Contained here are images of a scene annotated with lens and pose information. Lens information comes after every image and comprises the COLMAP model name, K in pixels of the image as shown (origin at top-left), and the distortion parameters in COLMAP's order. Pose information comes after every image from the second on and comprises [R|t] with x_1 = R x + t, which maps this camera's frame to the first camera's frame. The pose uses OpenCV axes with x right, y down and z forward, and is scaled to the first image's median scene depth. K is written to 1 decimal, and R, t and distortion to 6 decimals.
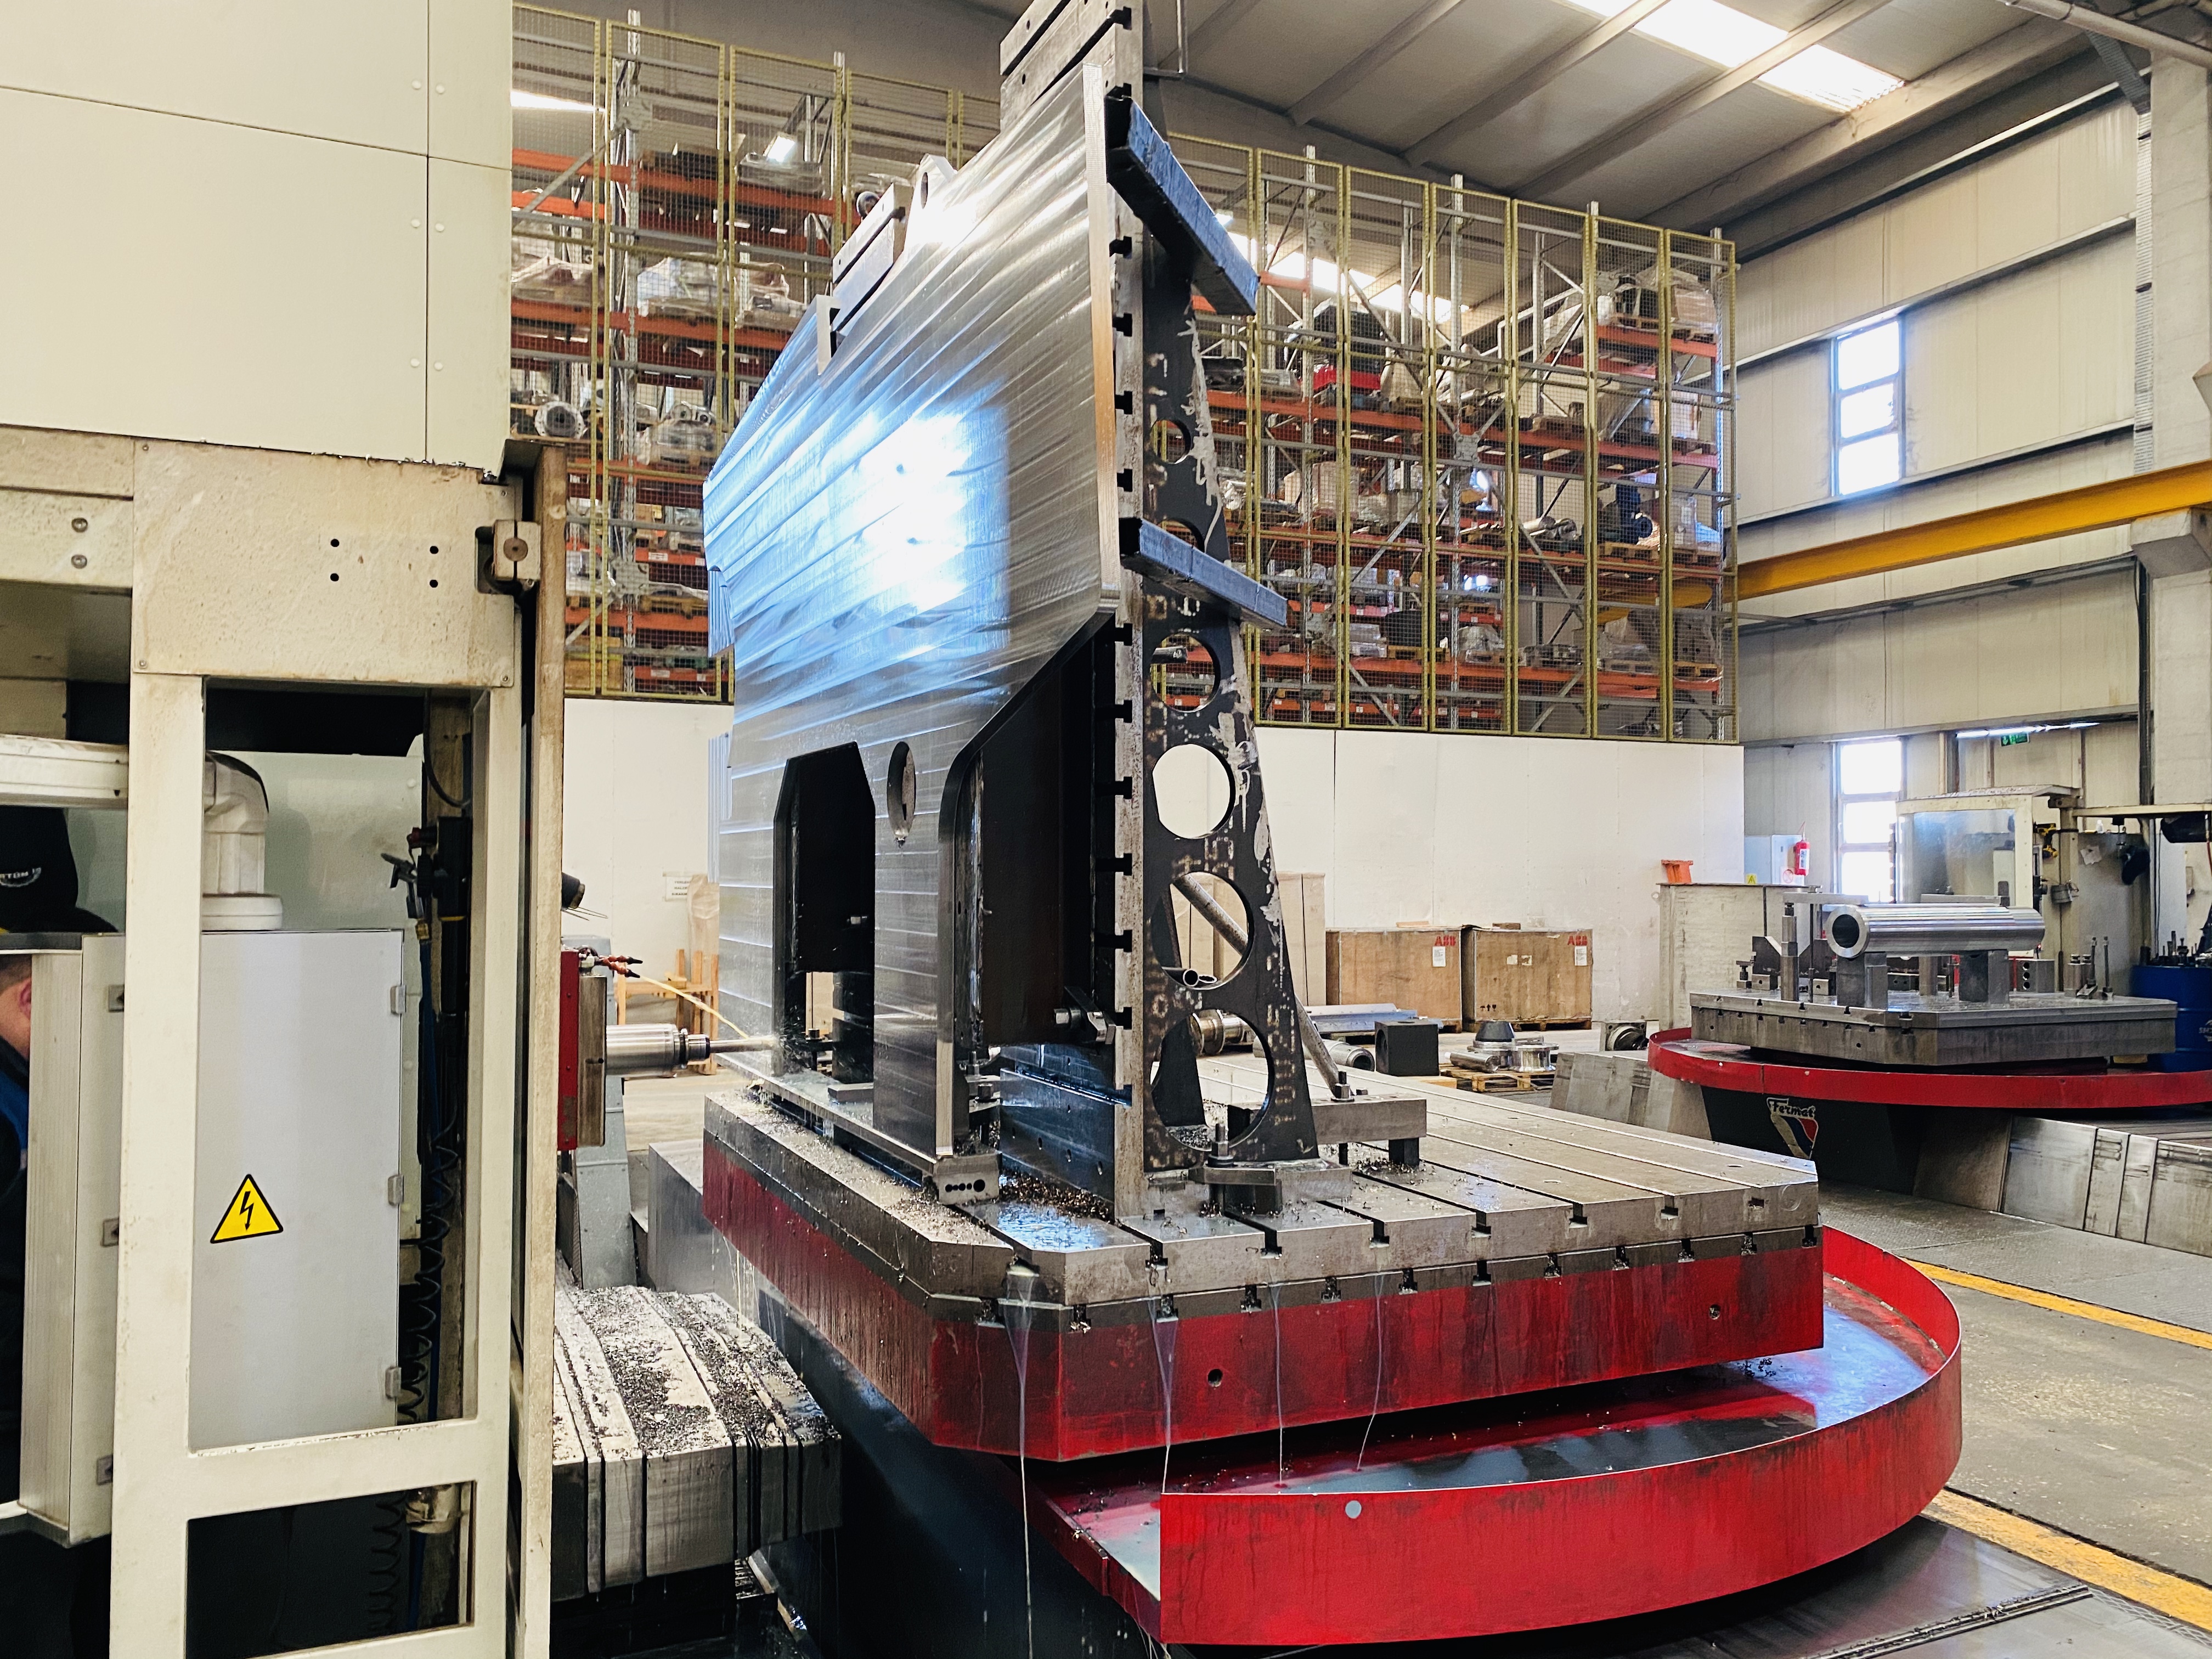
lens RADIAL K [[1673.7, 0, 1103.0], [0, 1673.7, 839.4], [0, 0, 1]] dist [-0.013228, 0.019818]
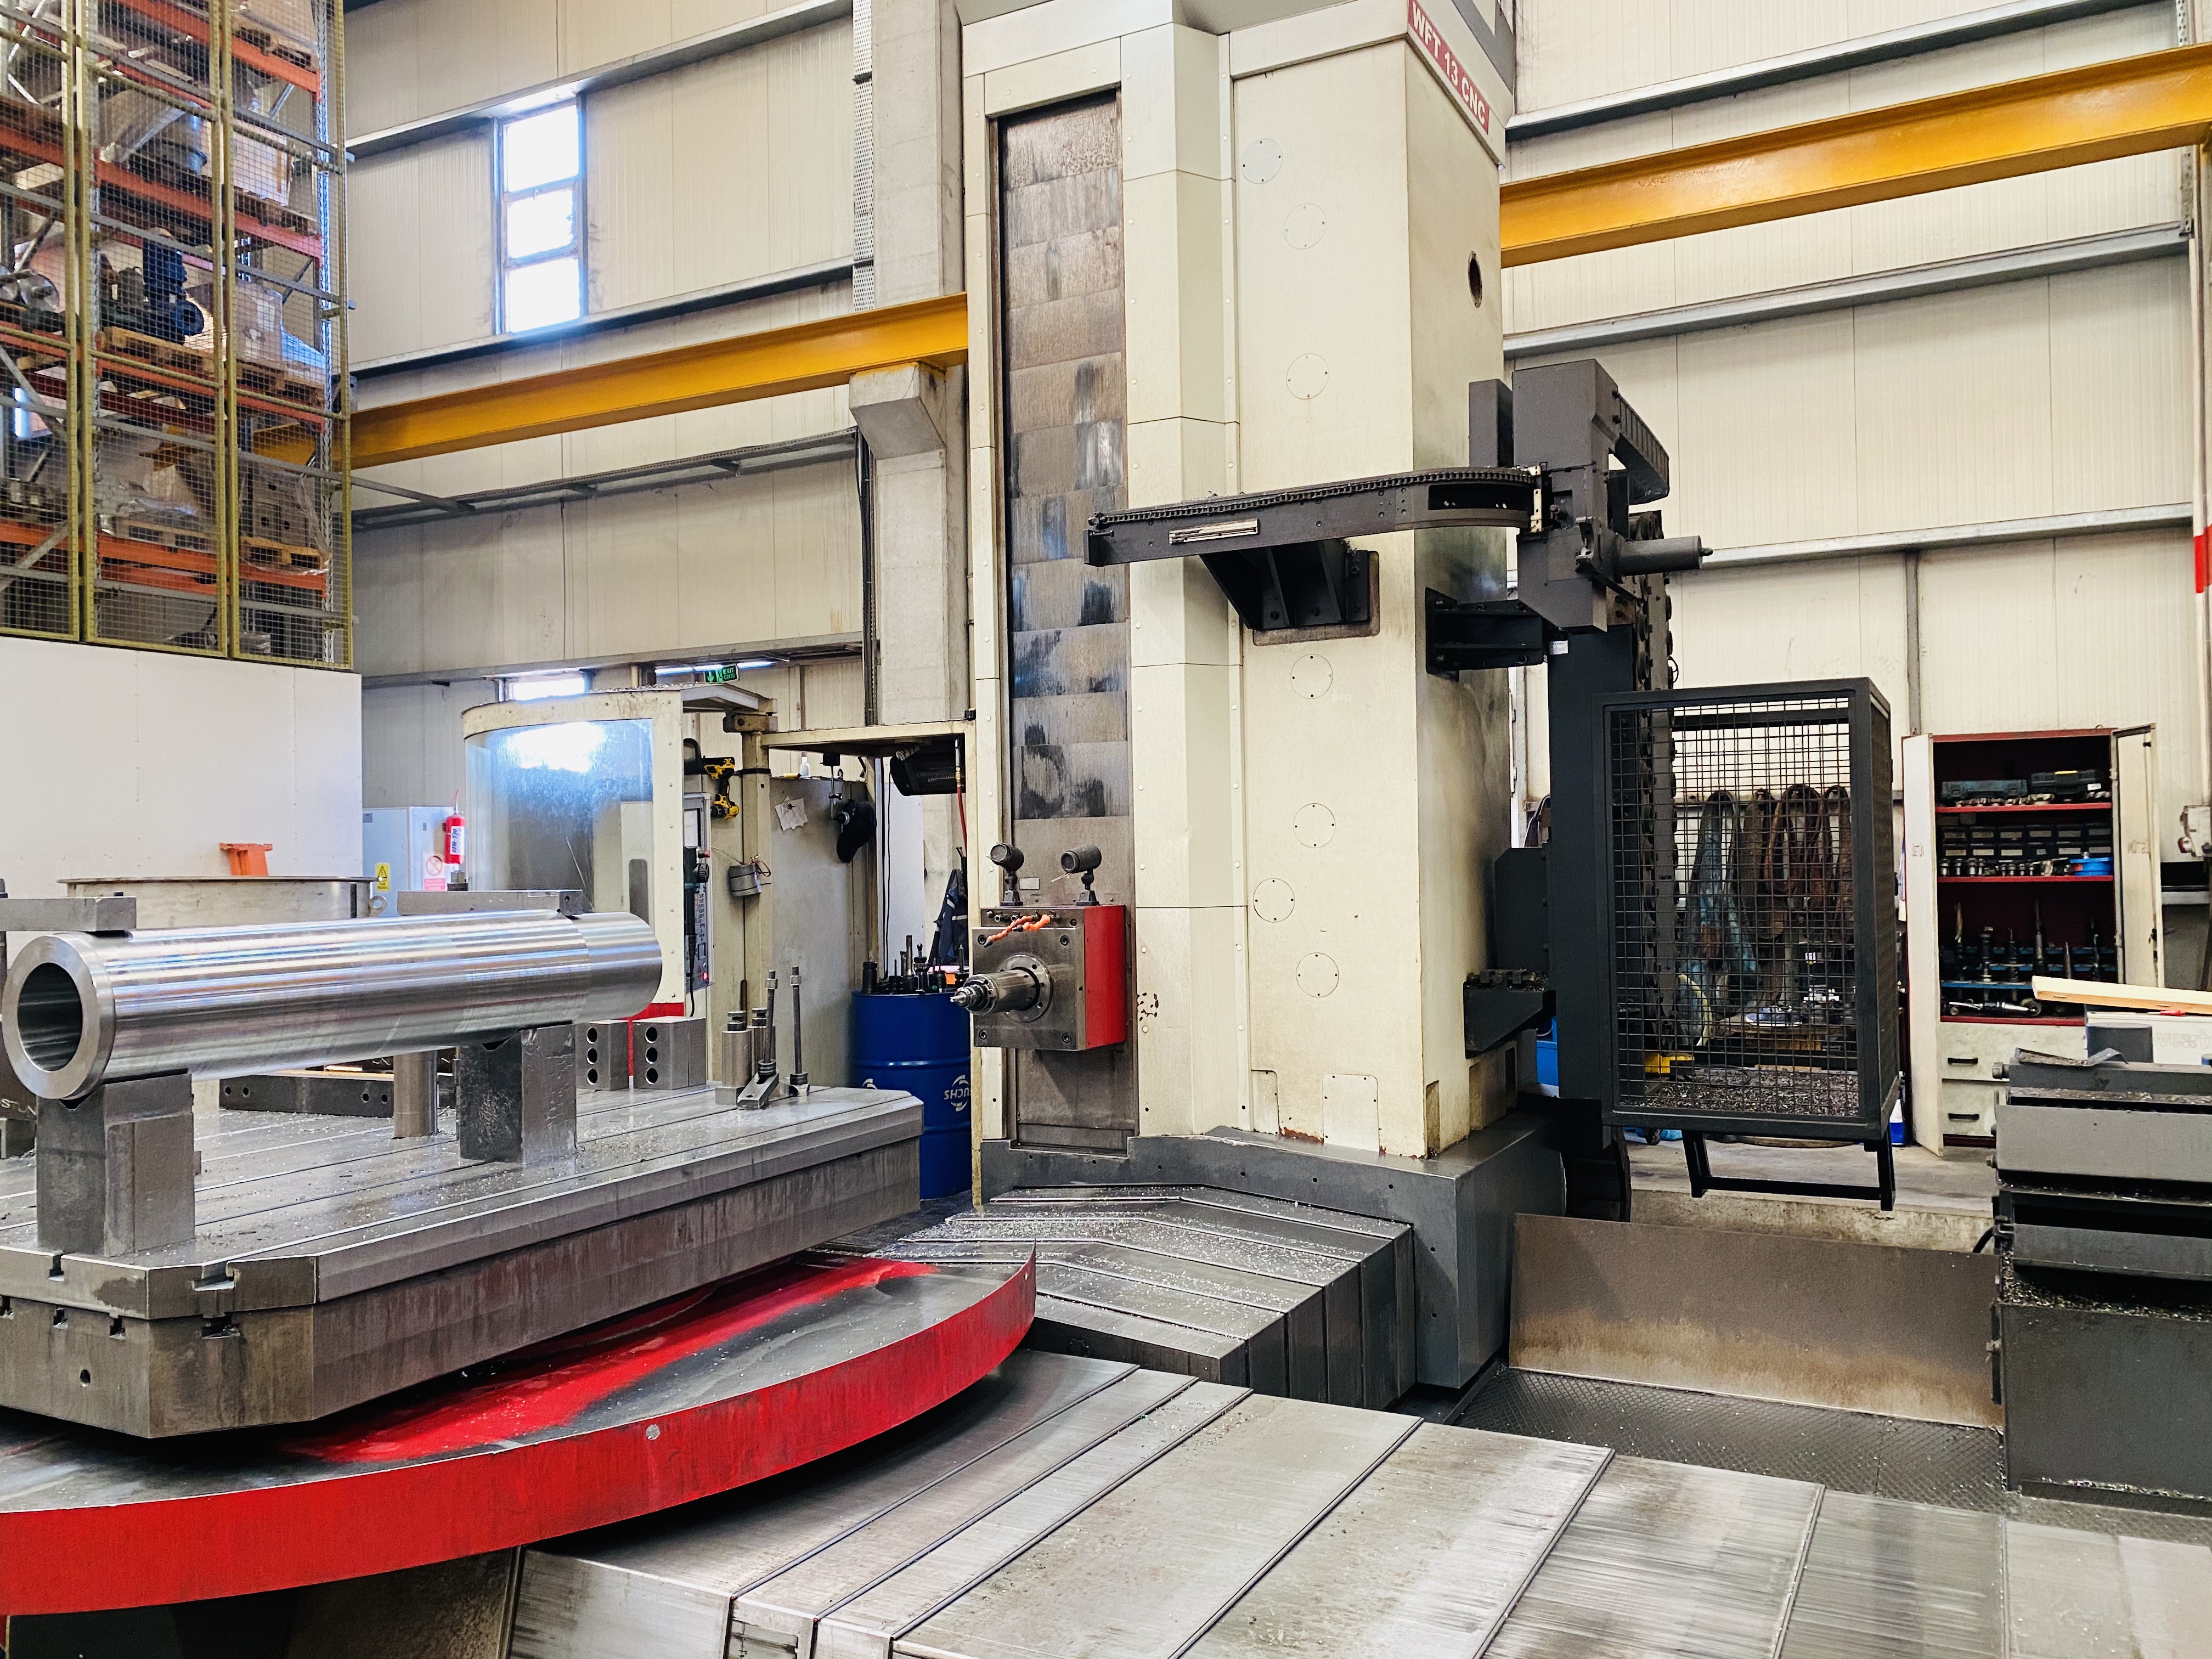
lens RADIAL K [[1673.7, 0, 1102.2], [0, 1673.7, 833.7], [0, 0, 1]] dist [-0.013228, 0.019818]
pose [[0.770160, -0.009382, 0.637782, 0.188062], [0.009818, 0.999948, 0.002854, 0.010089], [-0.637775, 0.004064, 0.770212, 0.297772]]
